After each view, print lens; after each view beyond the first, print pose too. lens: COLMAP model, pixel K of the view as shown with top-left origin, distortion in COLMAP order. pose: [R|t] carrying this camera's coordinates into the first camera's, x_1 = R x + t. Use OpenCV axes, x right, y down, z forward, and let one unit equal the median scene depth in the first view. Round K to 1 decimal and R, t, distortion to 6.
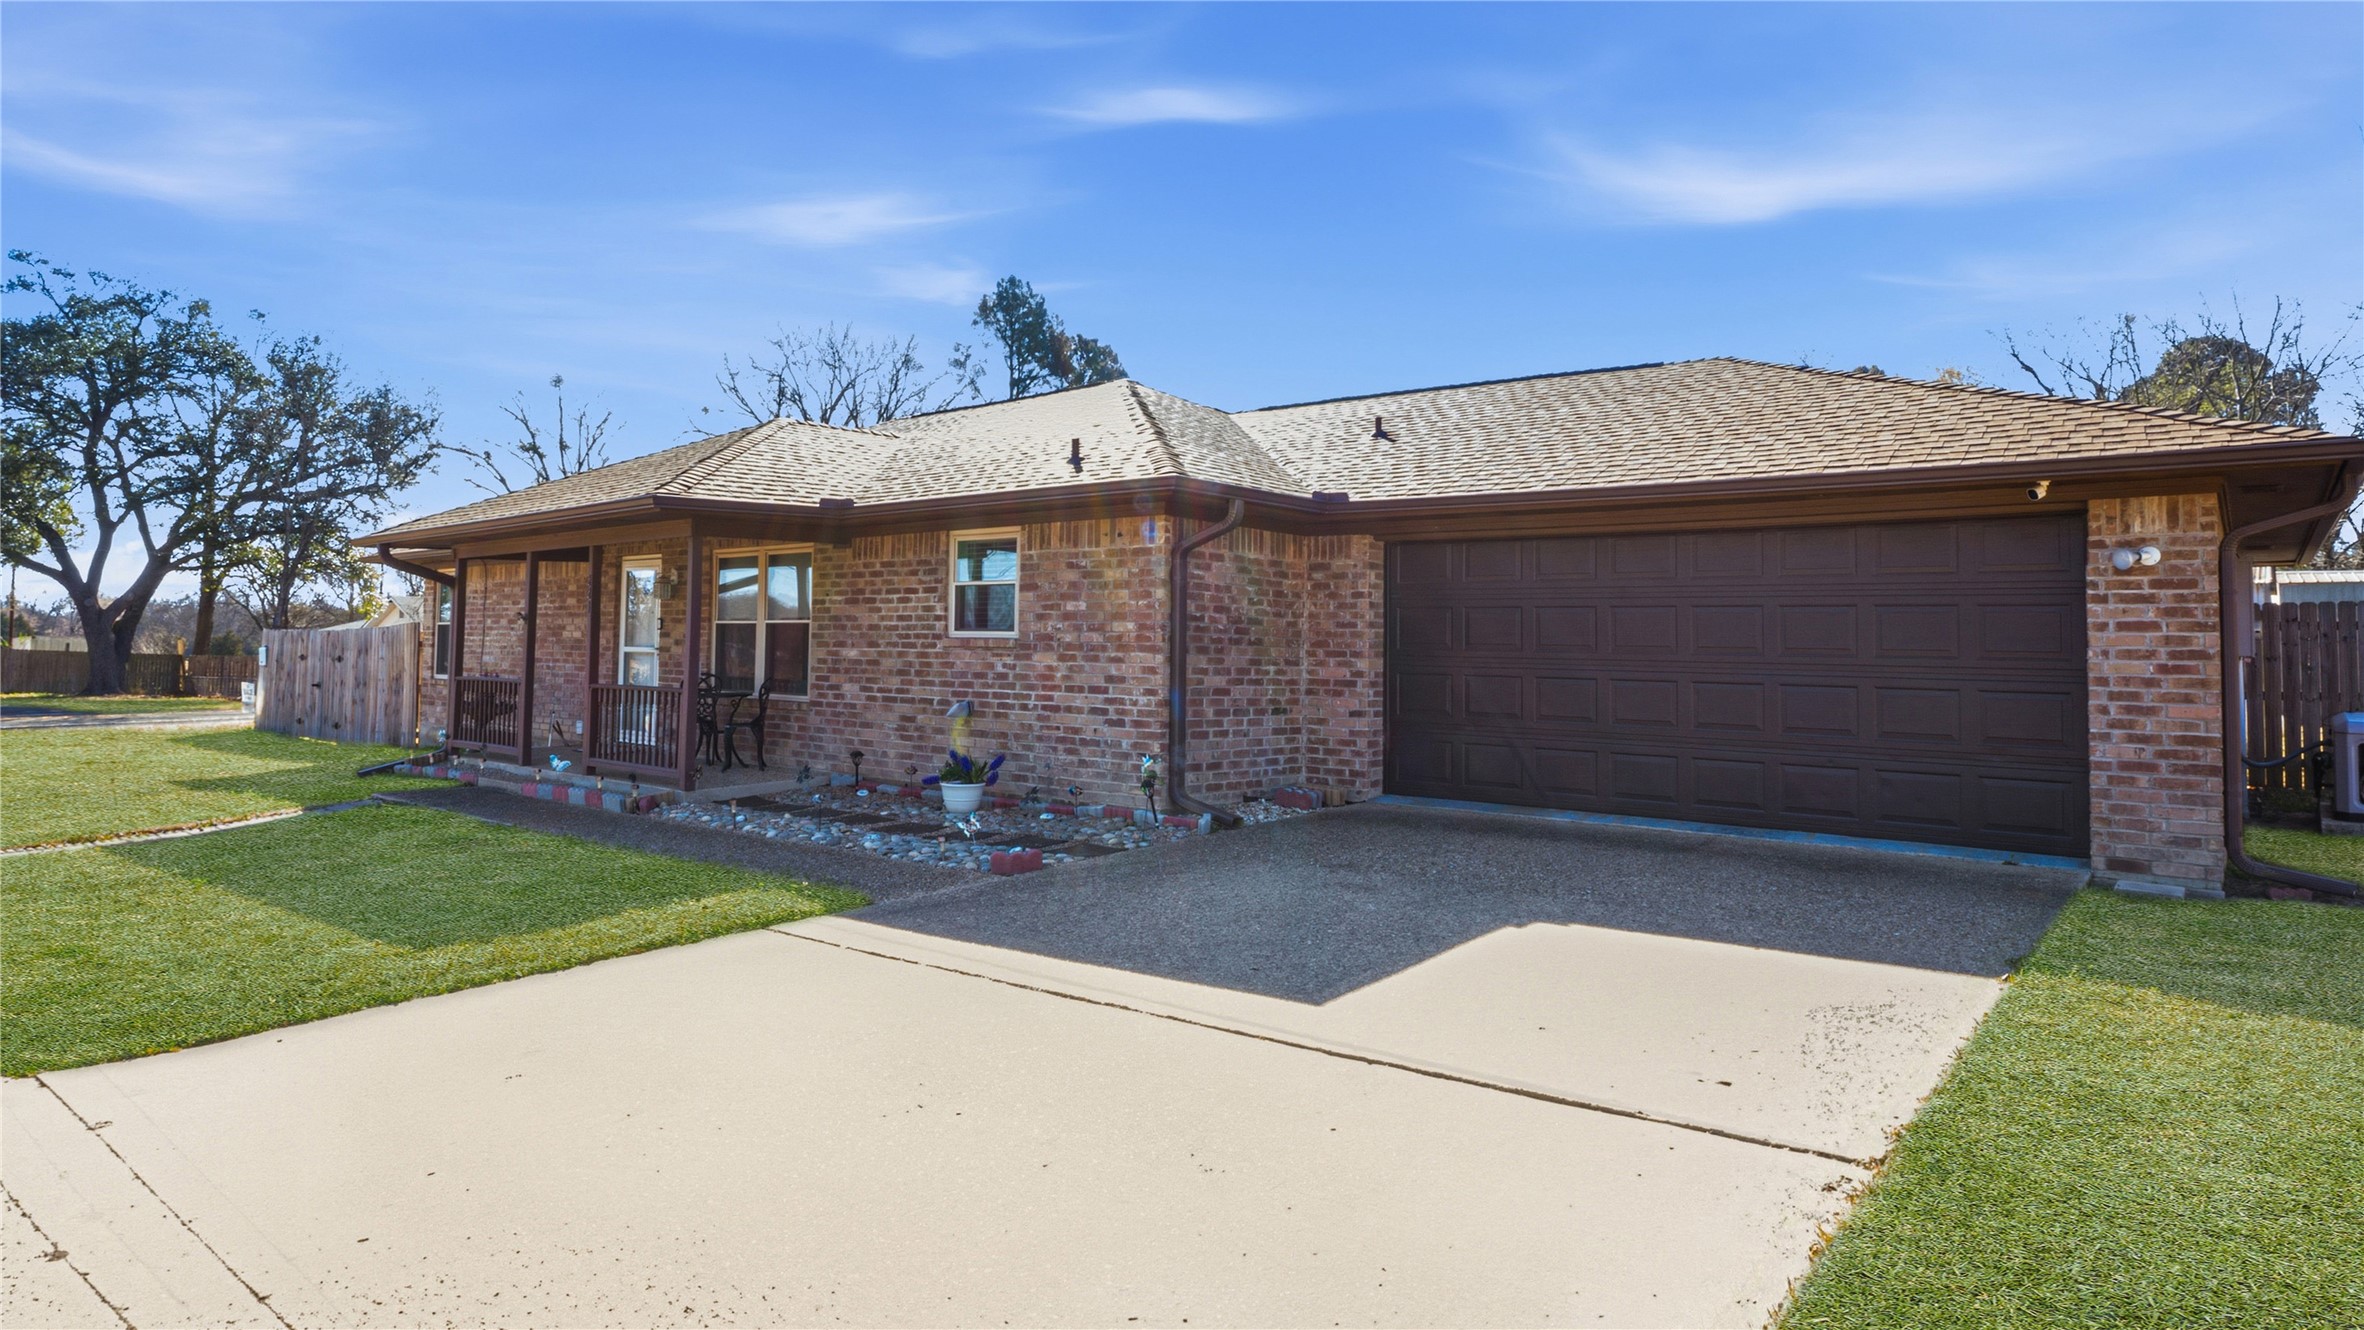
lens RADIAL K [[1305.8, 0, 1182.0], [0, 1305.8, 665.0], [0, 0, 1]] dist [-0.034432, -0.000062]
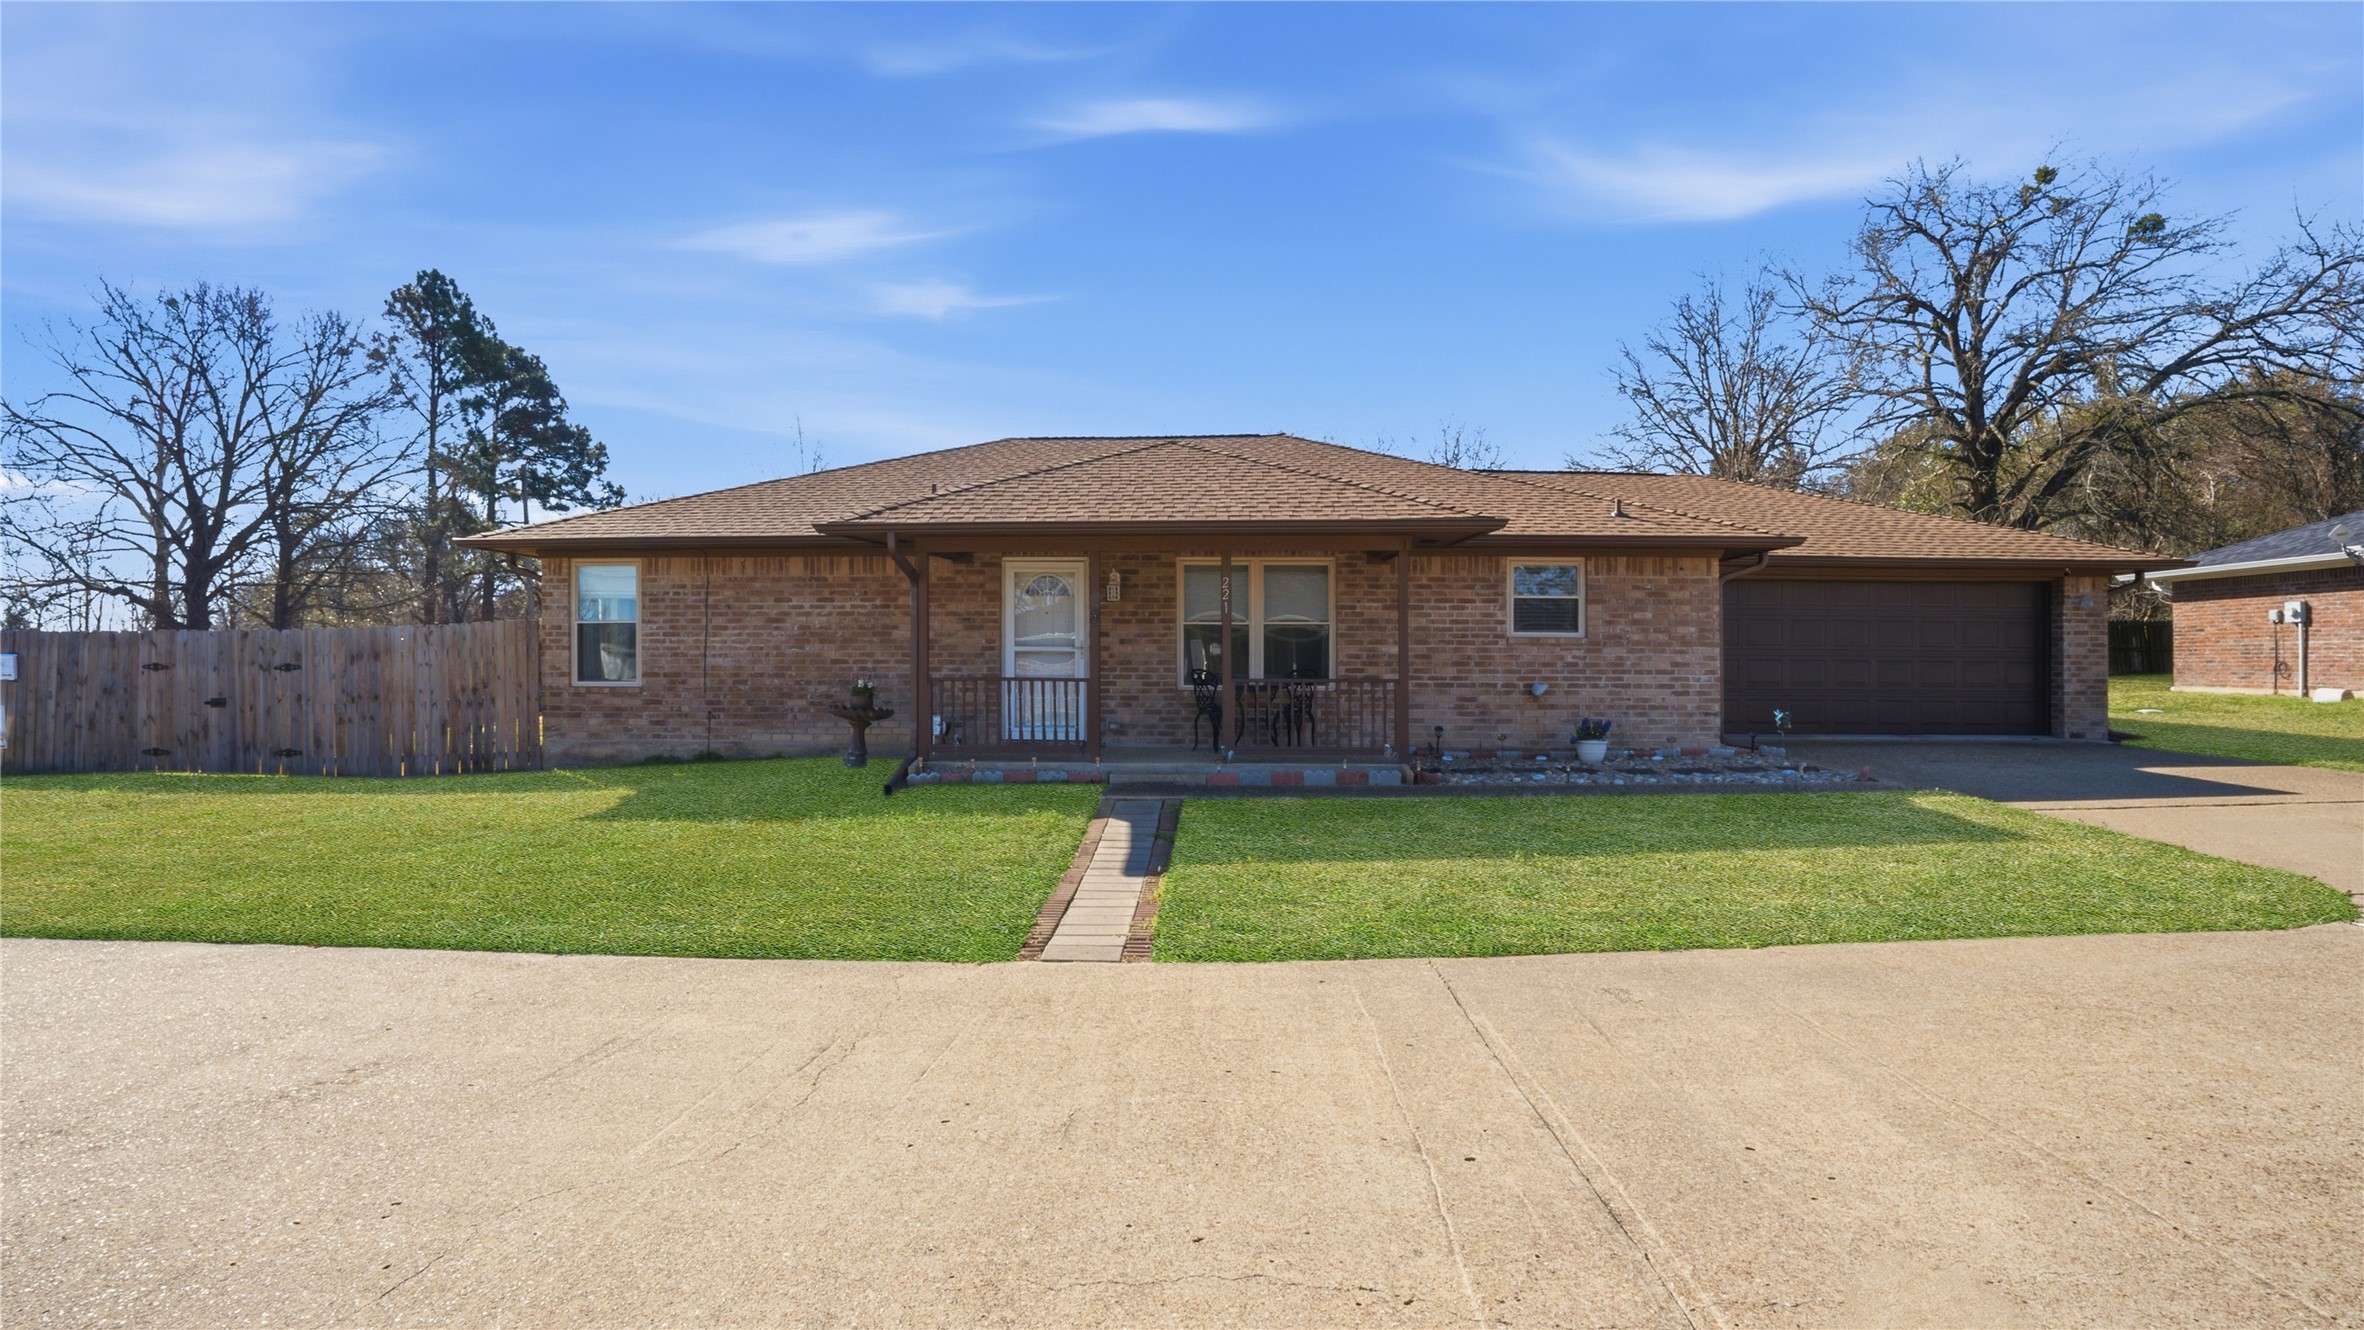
lens RADIAL K [[1069.7, 0, 1178.1], [0, 1069.7, 676.0], [0, 0, 1]] dist [-0.069742, 0.014567]
pose [[0.795350, -0.021937, 0.605753, -1.202242], [0.013987, 0.999743, 0.017840, -0.005544], [-0.605989, -0.005716, 0.795453, 0.366285]]
